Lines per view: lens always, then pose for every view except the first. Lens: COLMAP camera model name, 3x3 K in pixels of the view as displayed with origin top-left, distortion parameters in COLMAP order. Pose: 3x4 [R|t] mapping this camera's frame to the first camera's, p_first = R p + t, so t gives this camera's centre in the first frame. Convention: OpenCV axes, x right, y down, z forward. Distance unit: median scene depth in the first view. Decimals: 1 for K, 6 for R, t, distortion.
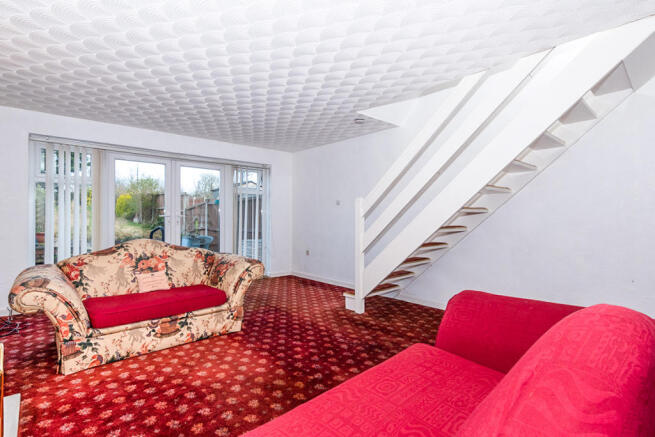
lens RADIAL K [[323.9, 0, 329.3], [0, 323.9, 212.1], [0, 0, 1]] dist [-0.002709, -0.002236]
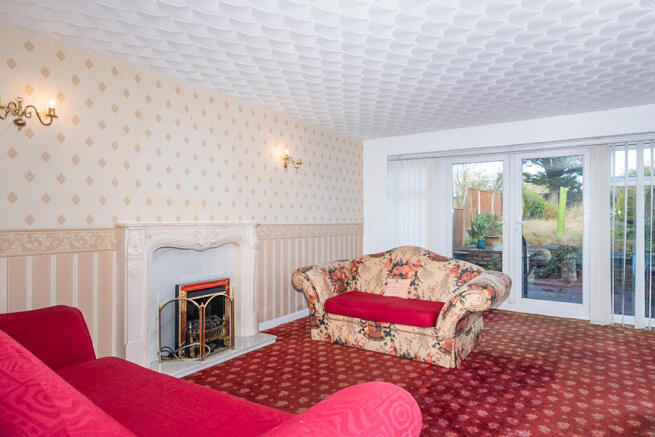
lens RADIAL K [[403.7, 0, 329.8], [0, 403.7, 222.7], [0, 0, 1]] dist [-0.003808, -0.000082]
pose [[0.231921, 0.008892, -0.972694, 0.691524], [0.010945, 0.999871, 0.011750, -0.007845], [0.972673, -0.013371, 0.231794, 0.544986]]
